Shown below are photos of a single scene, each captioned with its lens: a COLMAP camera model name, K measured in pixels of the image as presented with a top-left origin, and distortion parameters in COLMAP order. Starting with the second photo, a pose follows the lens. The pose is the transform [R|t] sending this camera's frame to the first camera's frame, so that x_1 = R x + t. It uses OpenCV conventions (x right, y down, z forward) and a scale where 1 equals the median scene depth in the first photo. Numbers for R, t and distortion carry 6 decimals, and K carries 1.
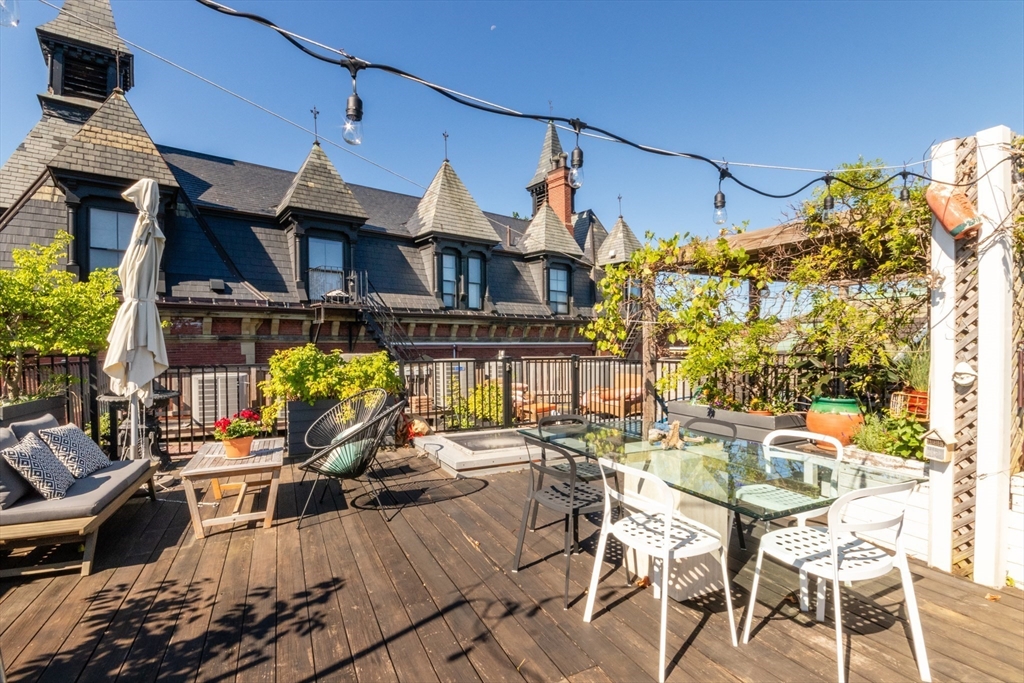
lens RADIAL K [[490.3, 0, 514.3], [0, 490.3, 346.8], [0, 0, 1]] dist [0.001738, -0.000237]
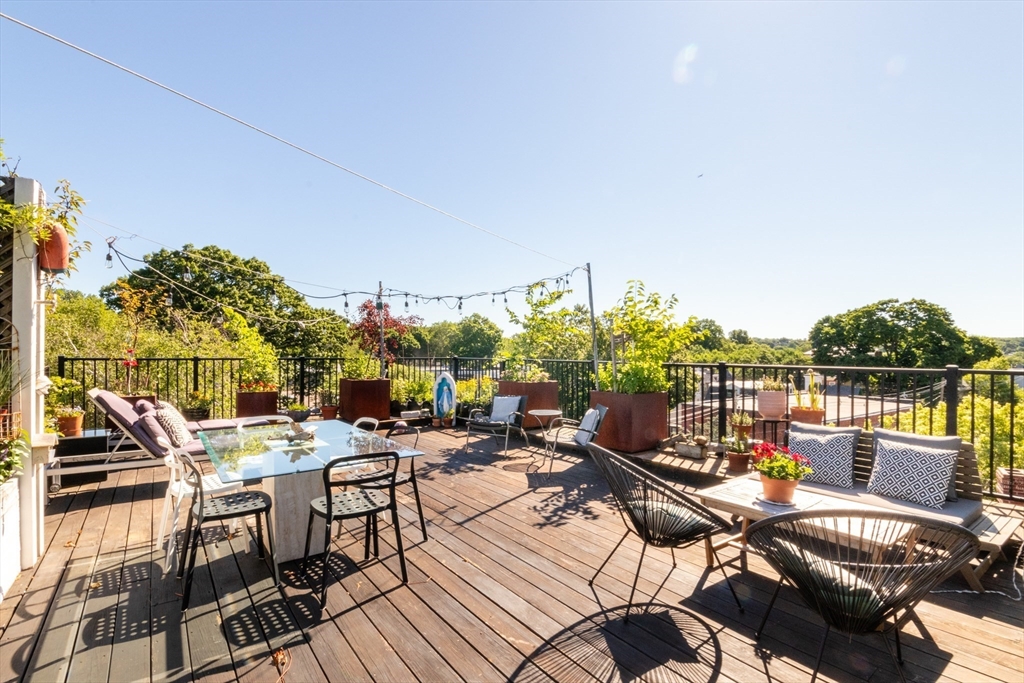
lens RADIAL K [[490.3, 0, 514.3], [0, 490.3, 346.8], [0, 0, 1]] dist [0.001738, -0.000237]
pose [[-0.982721, 0.001672, -0.185087, 0.005007], [0.003473, 0.999950, -0.009406, -0.016157], [0.185062, -0.009886, -0.982677, 1.797648]]
